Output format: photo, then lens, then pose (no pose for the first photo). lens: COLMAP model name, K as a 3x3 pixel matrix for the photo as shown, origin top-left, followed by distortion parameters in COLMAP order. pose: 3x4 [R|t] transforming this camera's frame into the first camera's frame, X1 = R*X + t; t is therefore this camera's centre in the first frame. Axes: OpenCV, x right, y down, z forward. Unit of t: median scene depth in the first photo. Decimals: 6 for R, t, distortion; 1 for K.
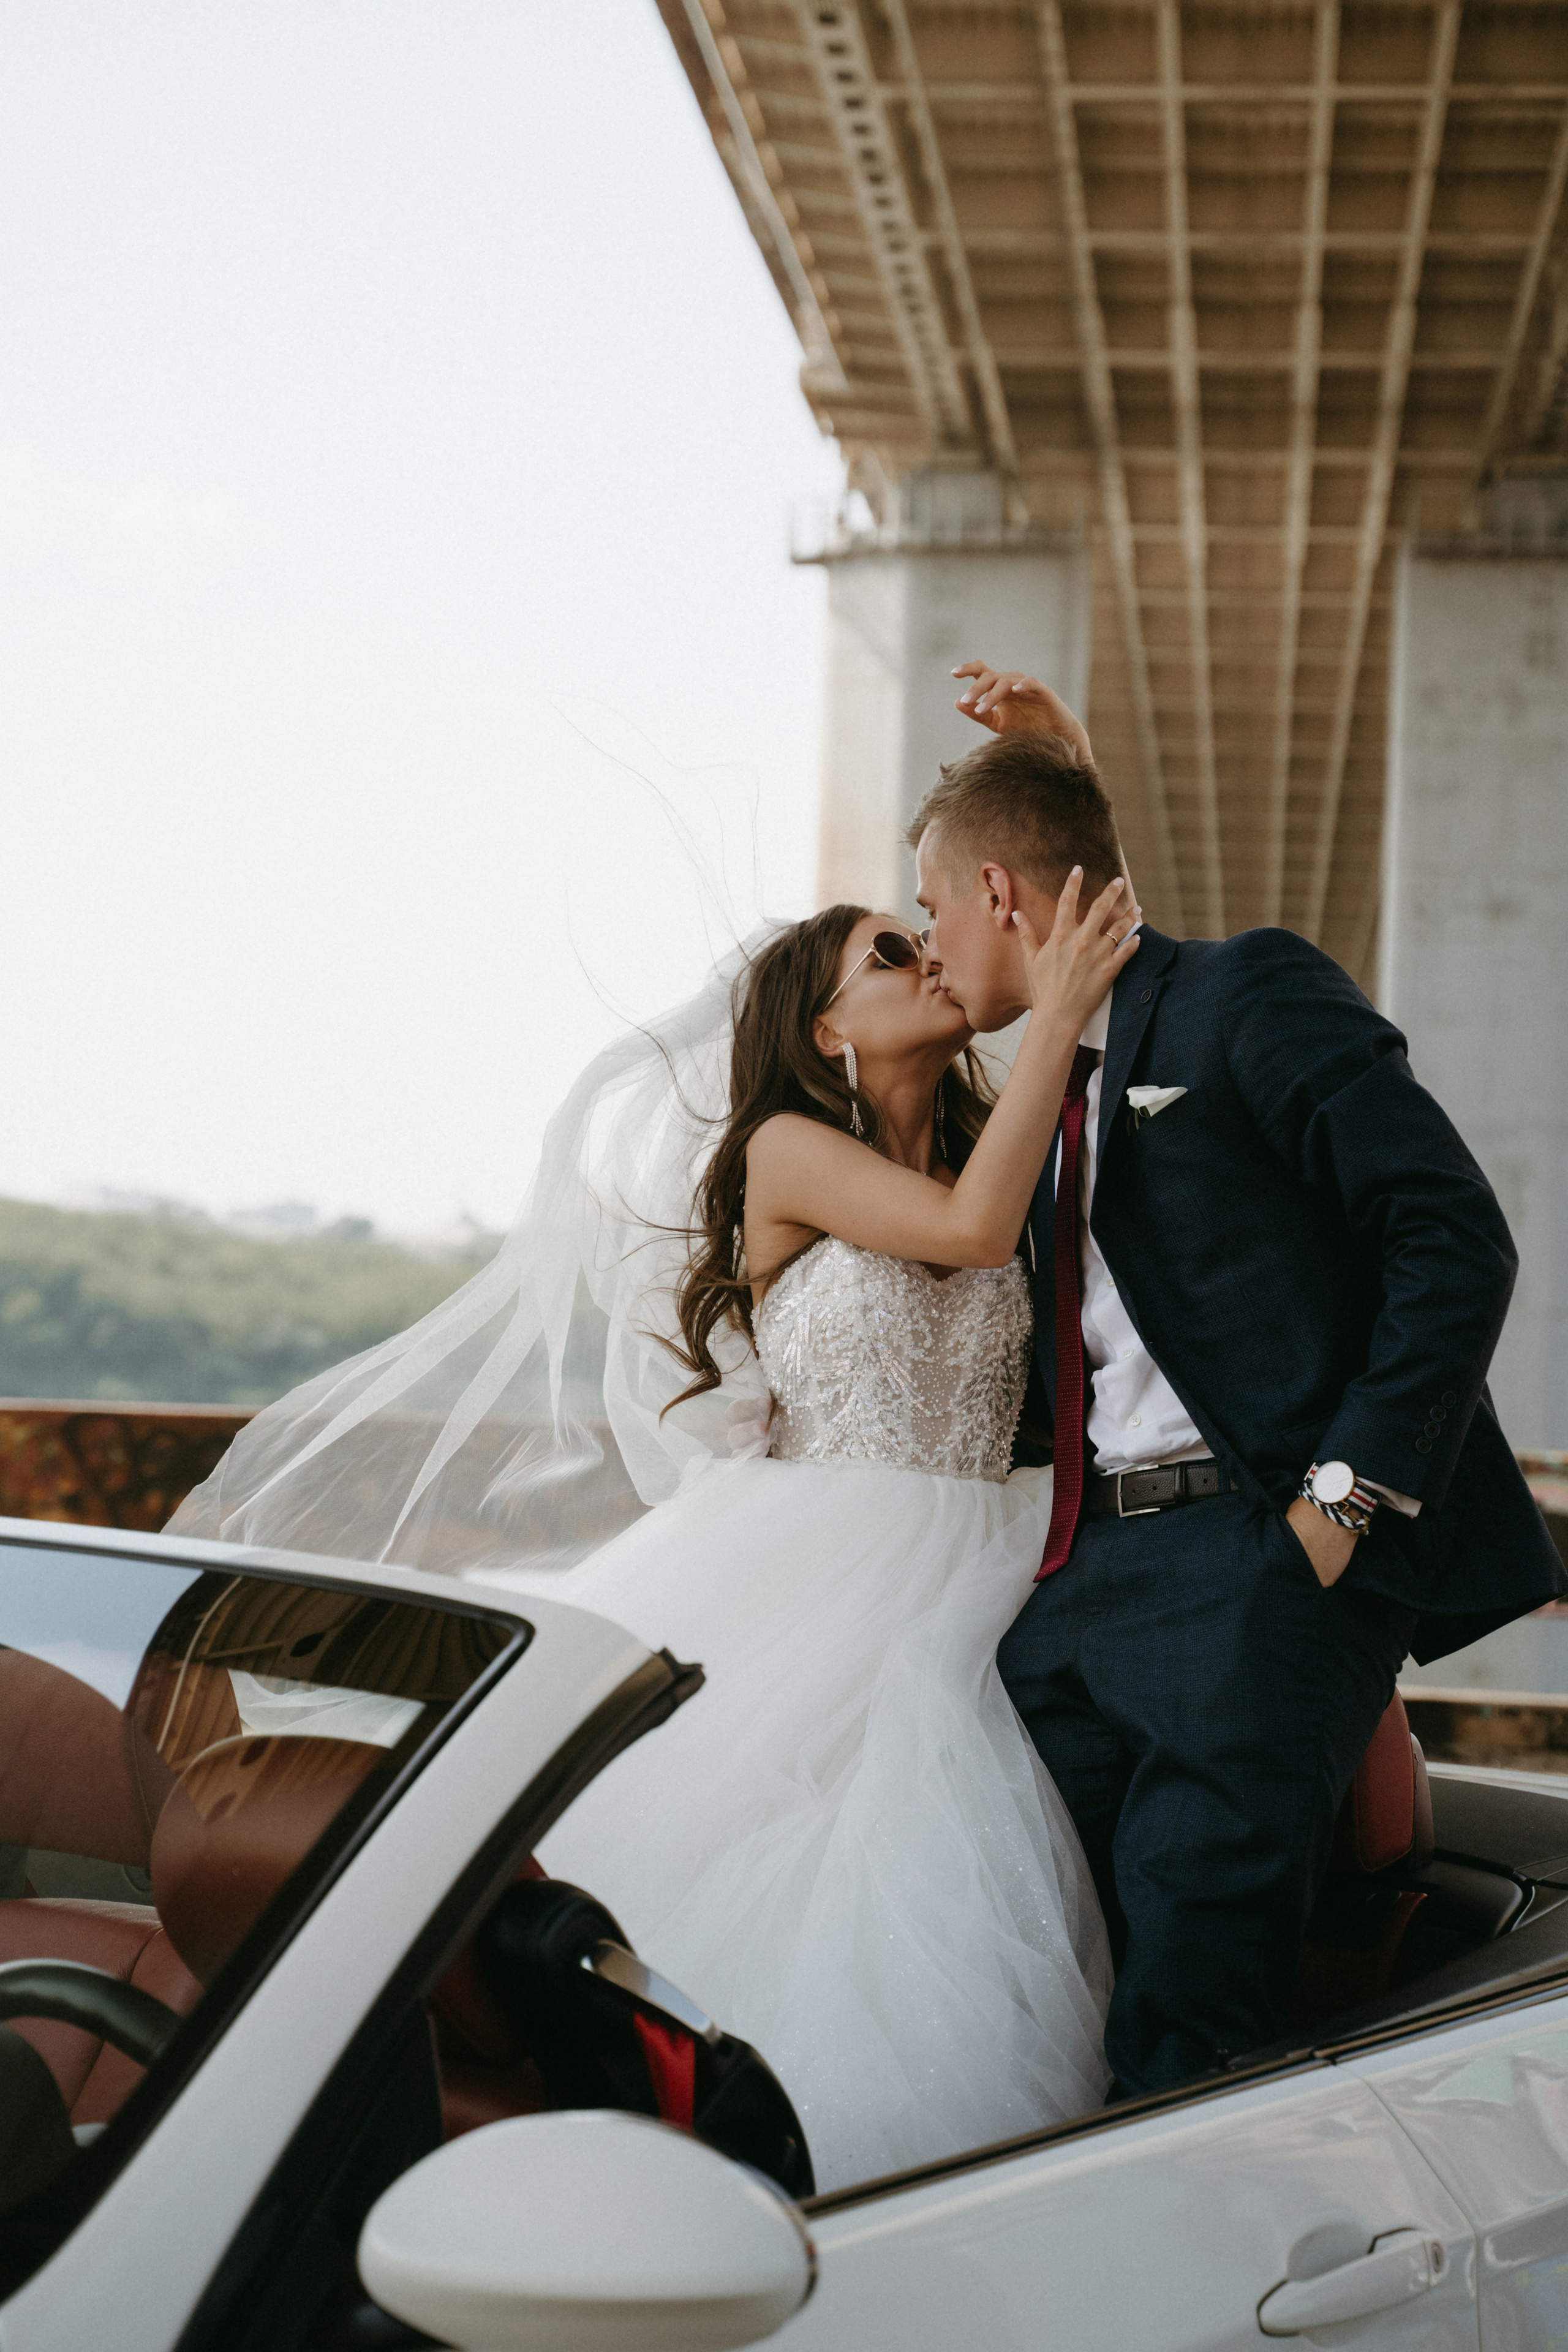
lens RADIAL K [[4631.6, 0, 780.4], [0, 4631.6, 1173.1], [0, 0, 1]] dist [0.147654, 0.000000]
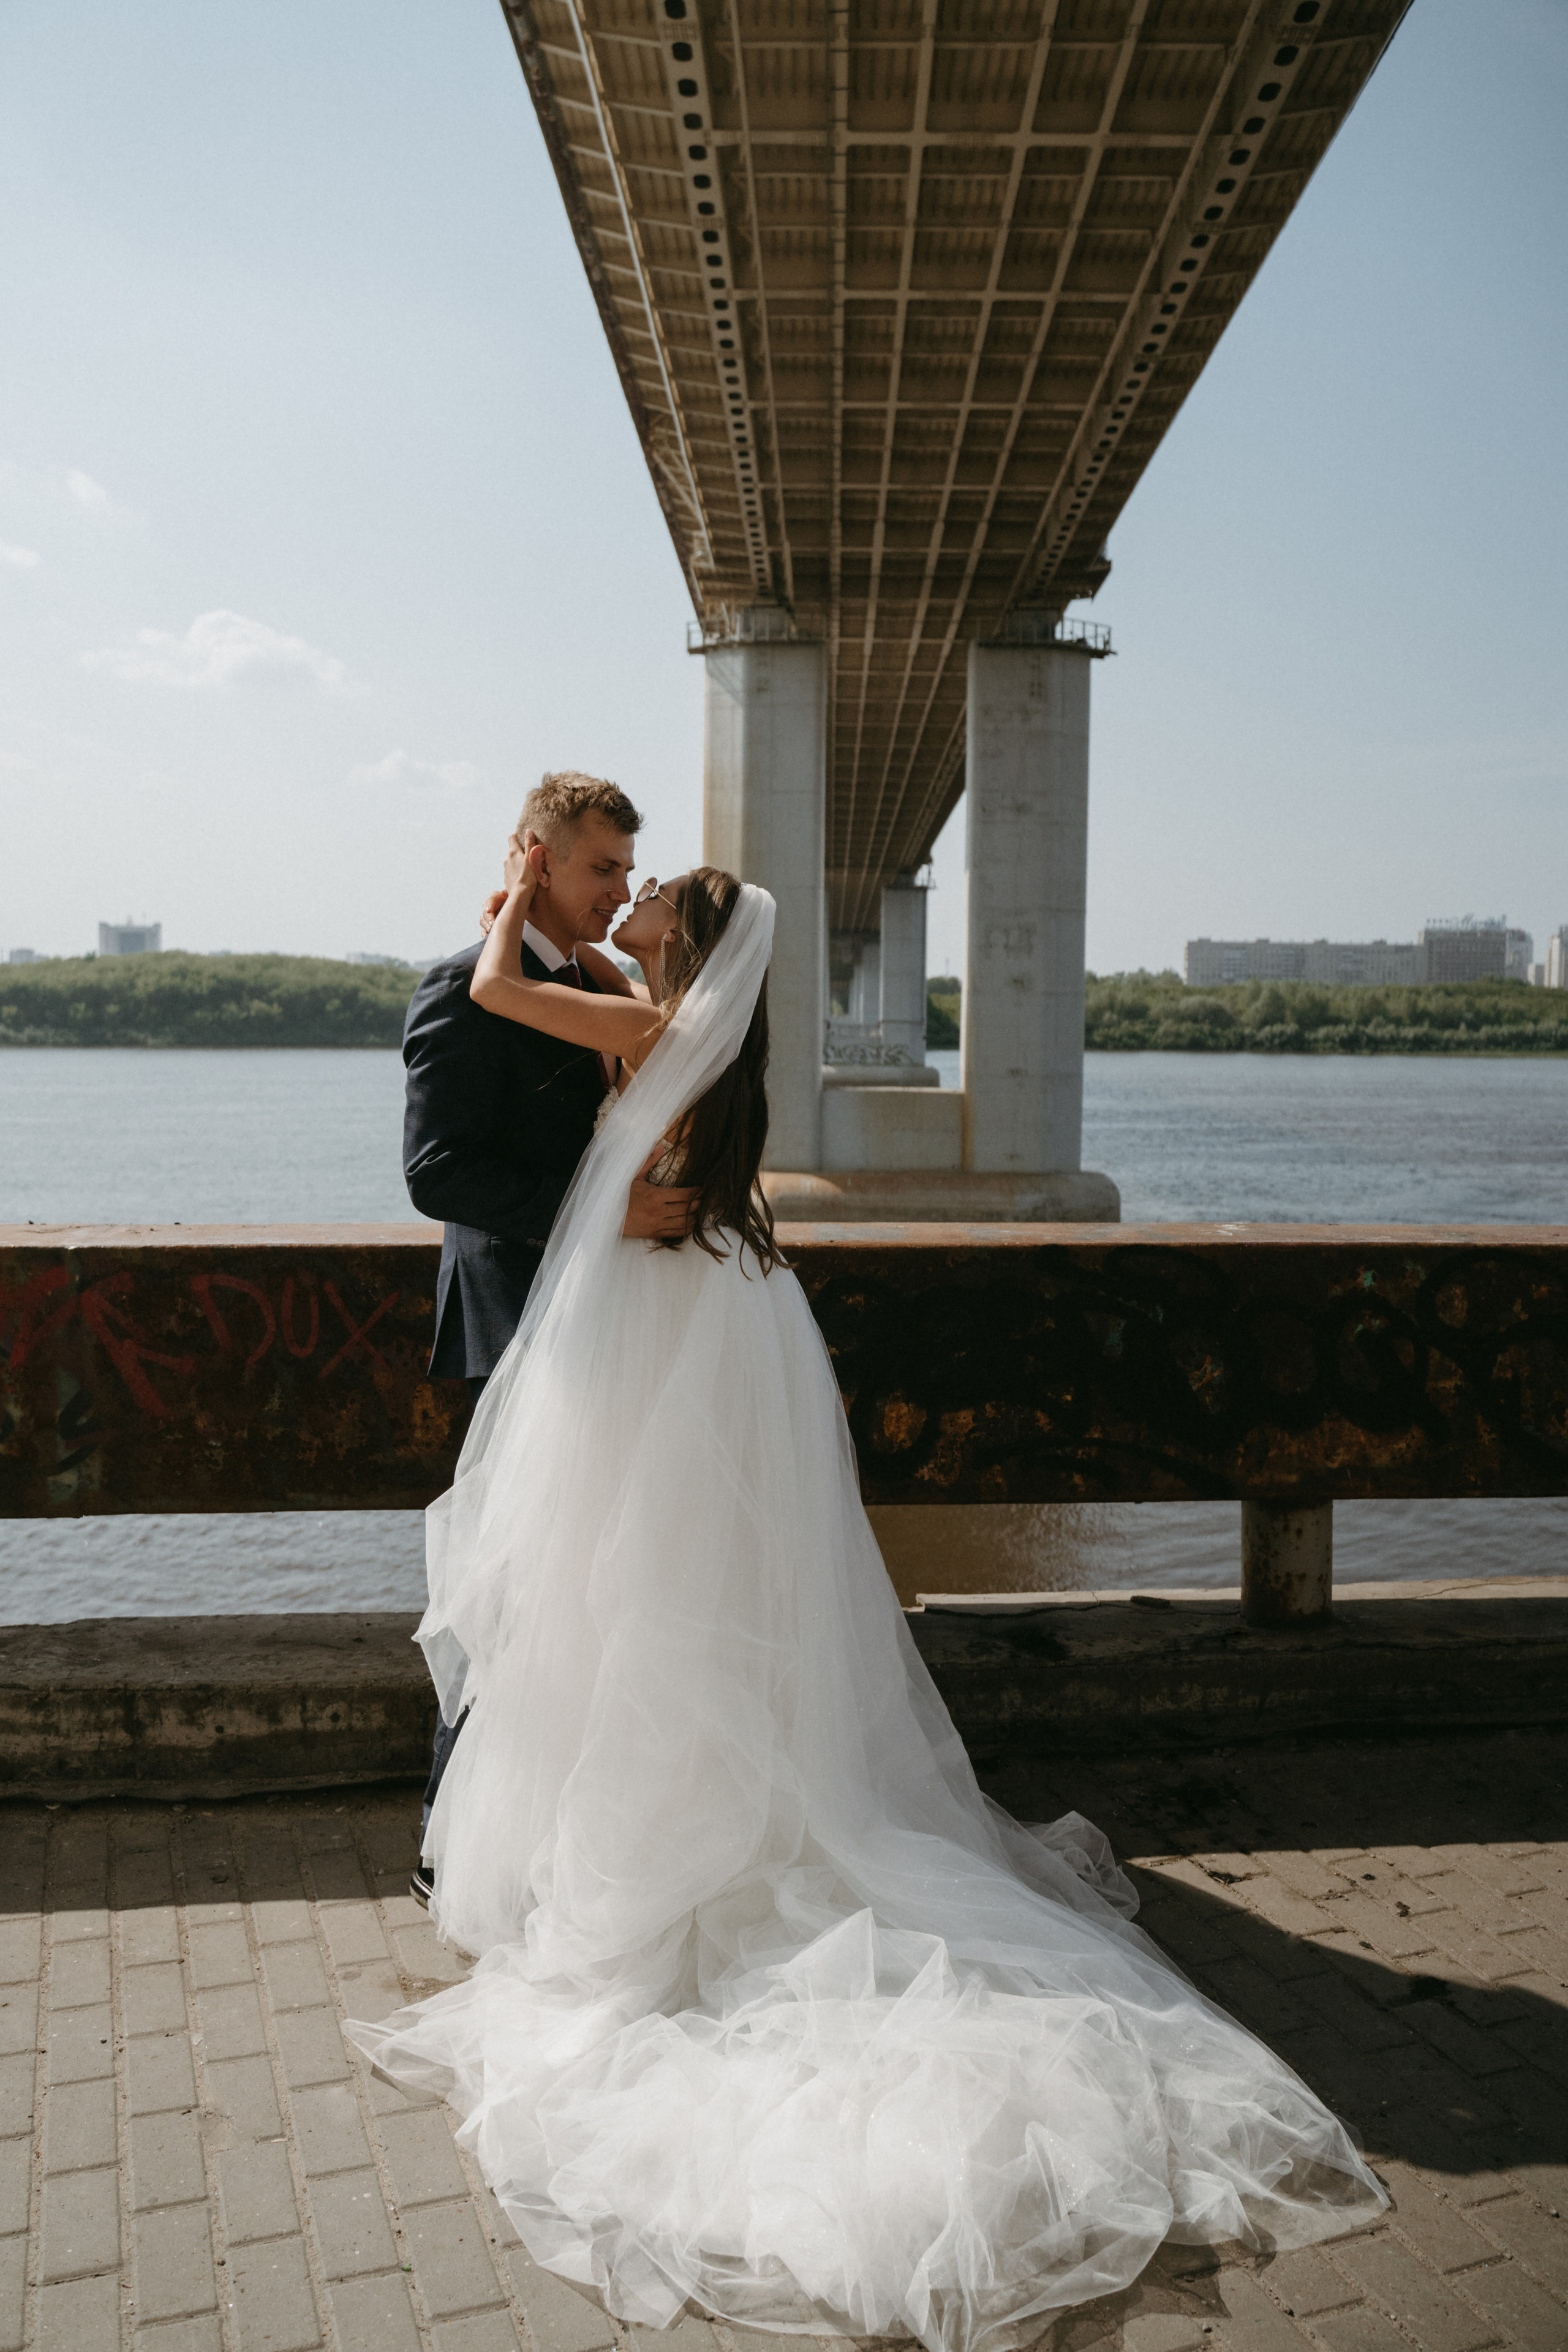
lens RADIAL K [[1879.4, 0, 795.0], [0, 1879.4, 1163.2], [0, 0, 1]] dist [-0.113731, 0.085223]
pose [[0.996483, -0.027827, 0.079035, -0.024848], [0.018371, 0.992850, 0.117945, 0.003068], [-0.081752, -0.116078, 0.989870, 0.118412]]
